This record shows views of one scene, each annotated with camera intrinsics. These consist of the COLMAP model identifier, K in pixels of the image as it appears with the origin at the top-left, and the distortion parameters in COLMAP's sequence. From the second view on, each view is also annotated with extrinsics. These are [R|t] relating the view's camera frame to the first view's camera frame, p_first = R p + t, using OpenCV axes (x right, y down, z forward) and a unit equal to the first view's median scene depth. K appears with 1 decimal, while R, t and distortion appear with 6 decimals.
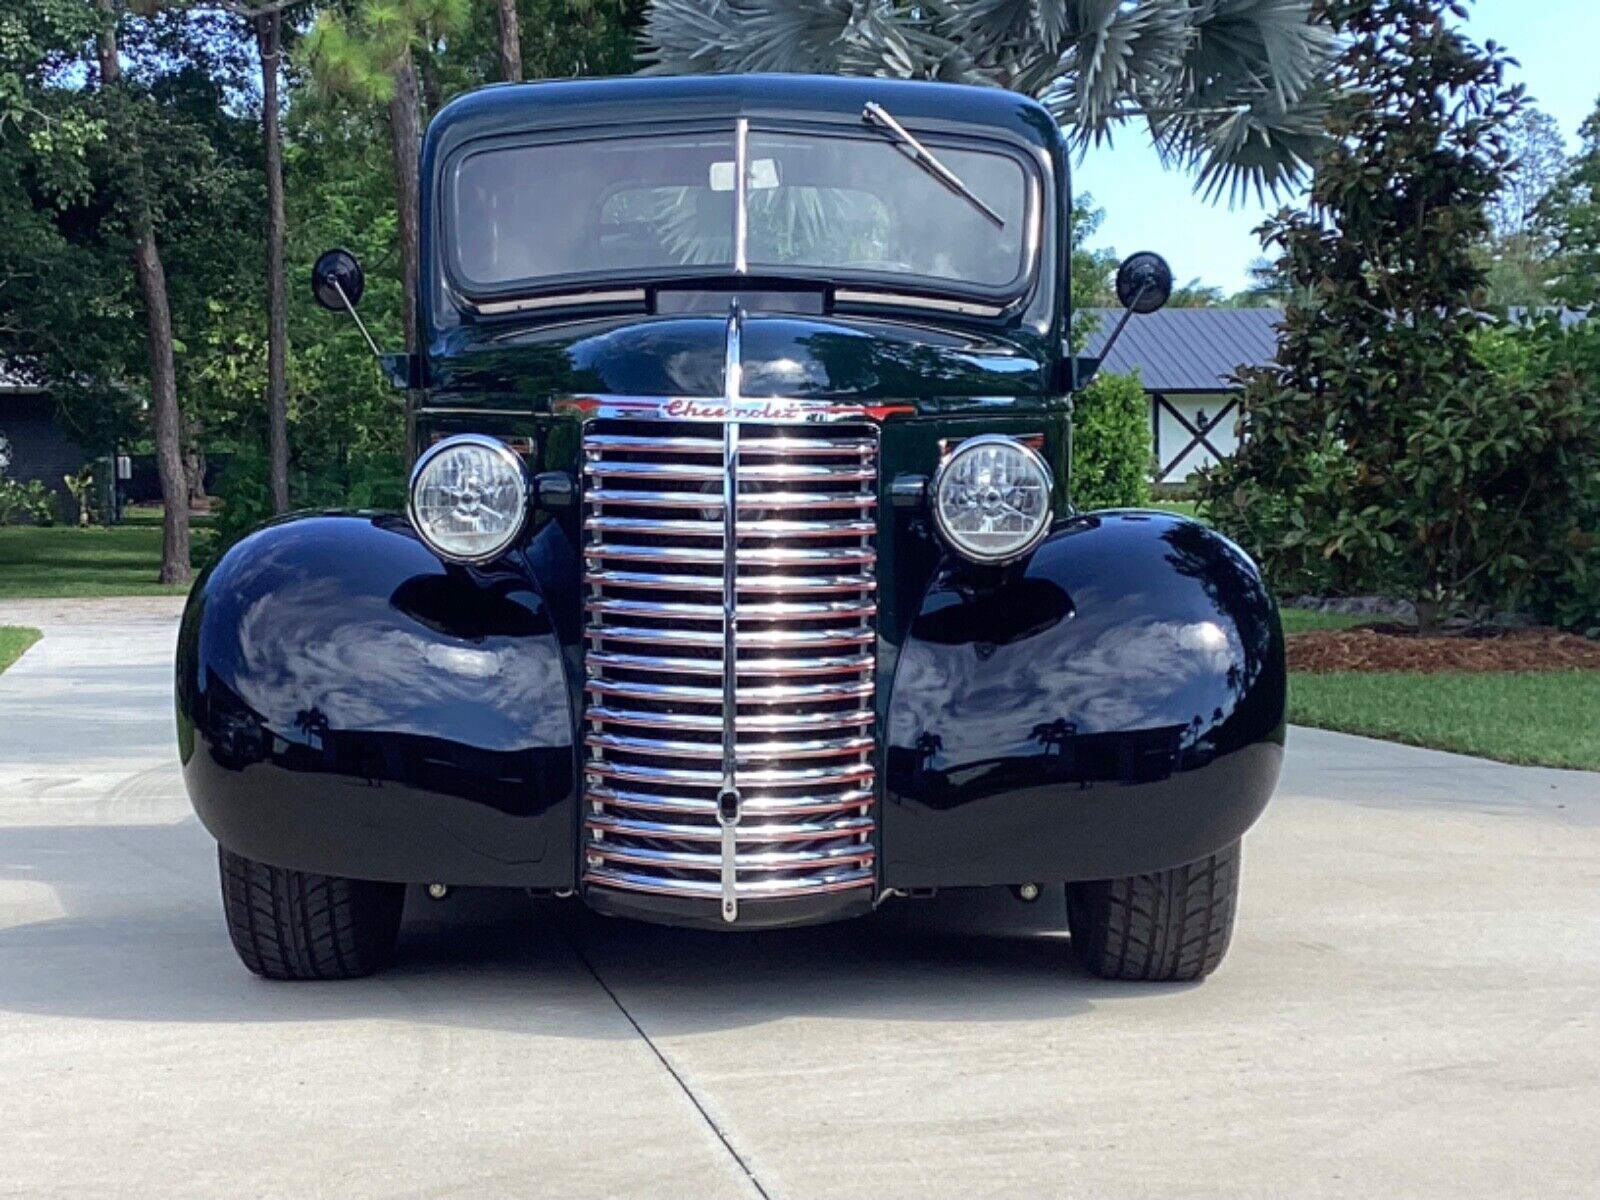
lens RADIAL K [[2854.3, 0, 796.6], [0, 2854.3, 635.9], [0, 0, 1]] dist [0.105850, 0.307309]
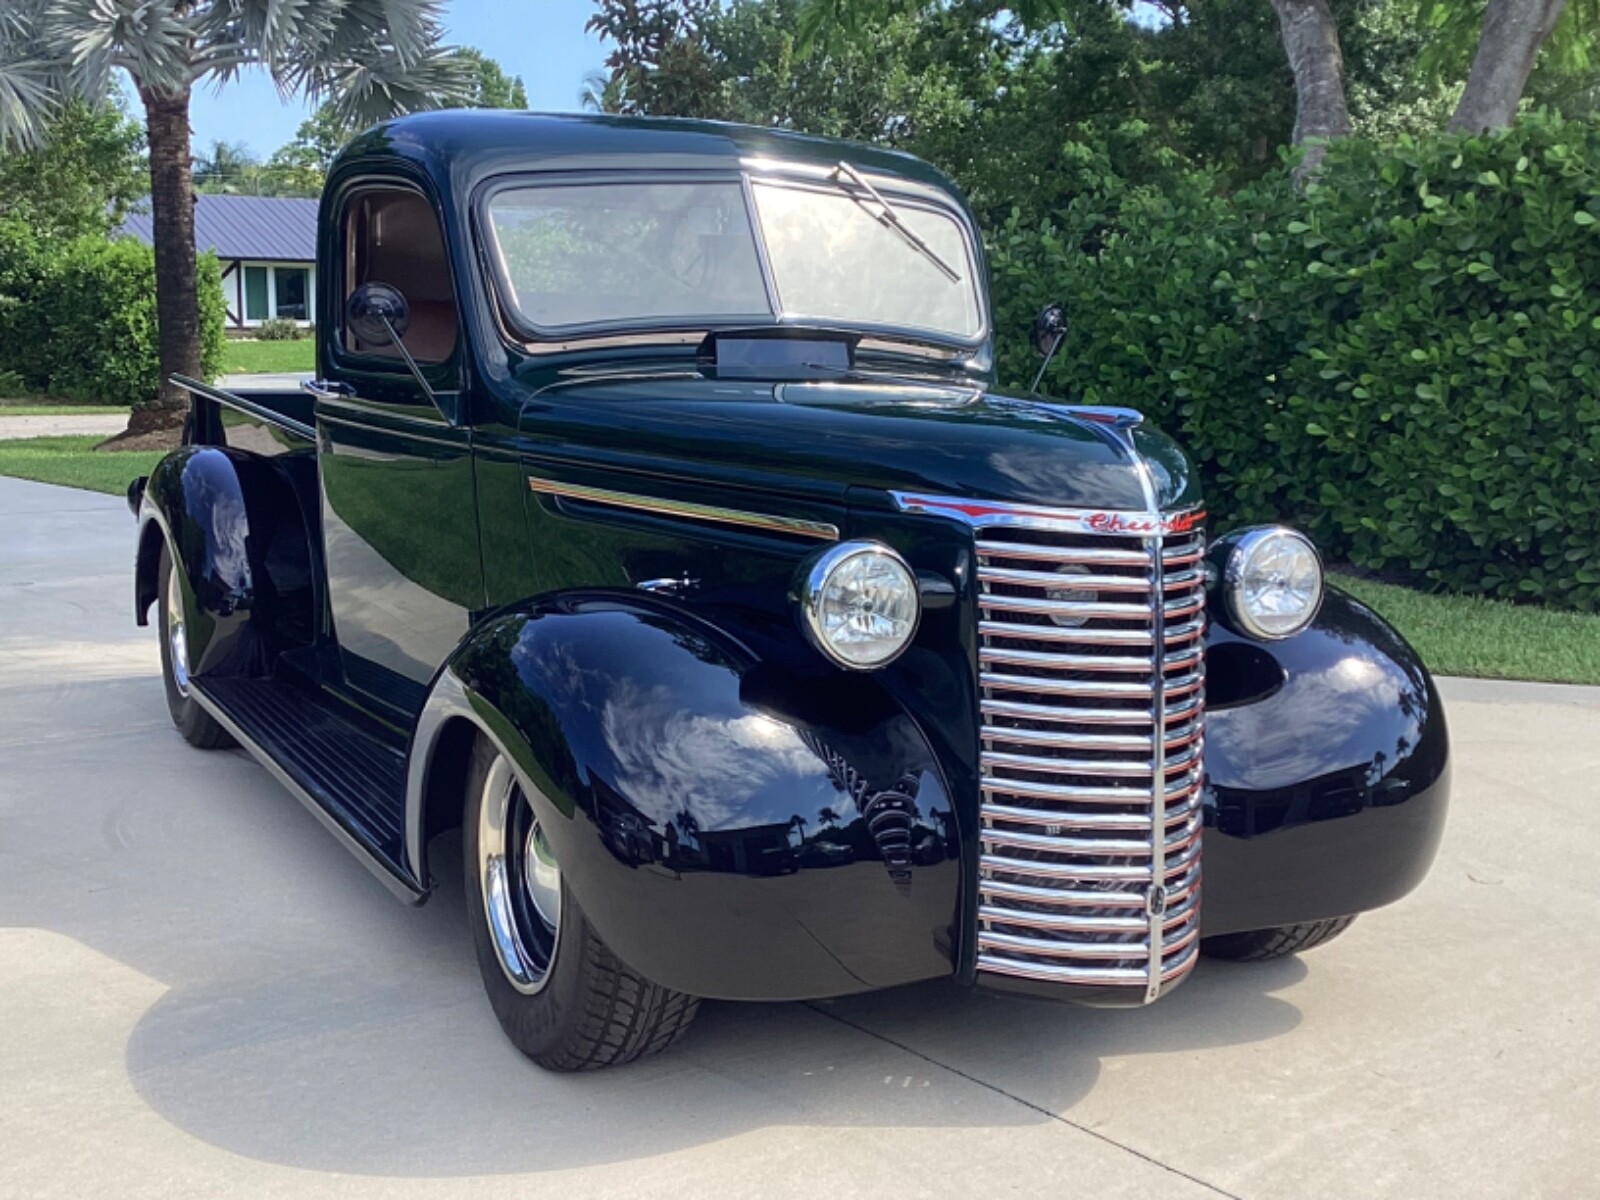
lens RADIAL K [[1983.1, 0, 800.0], [0, 1983.1, 600.0], [0, 0, 1]] dist [0.182311, -0.469453]
pose [[0.893136, -0.041328, 0.447885, -0.156771], [0.001680, 0.996069, 0.088560, -0.038894], [-0.449784, -0.078343, 0.889695, 0.136425]]
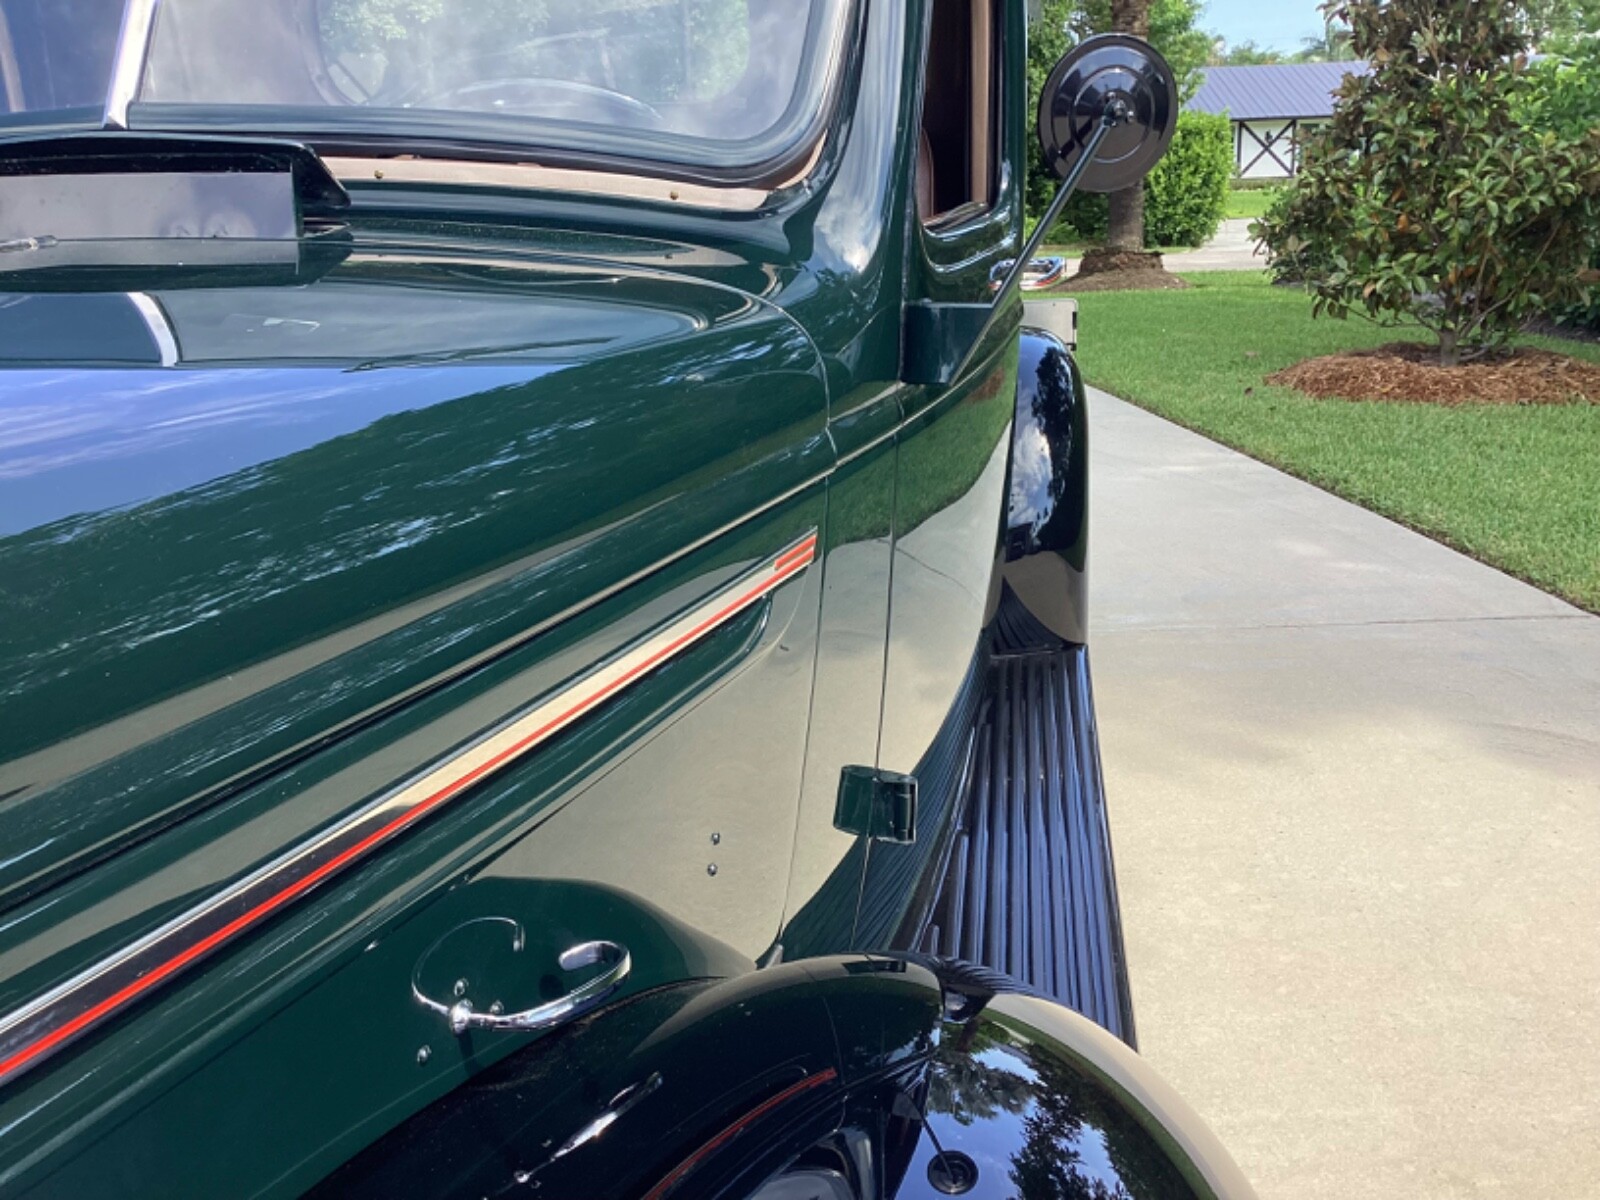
lens RADIAL K [[1470.7, 0, 806.6], [0, 1470.7, 600.0], [0, 0, 1]] dist [0.103160, -0.171337]
pose [[0.988708, 0.017247, -0.148862, 0.049920], [0.016408, 0.974925, 0.221929, -0.046296], [0.148957, -0.221865, 0.963633, 0.343240]]
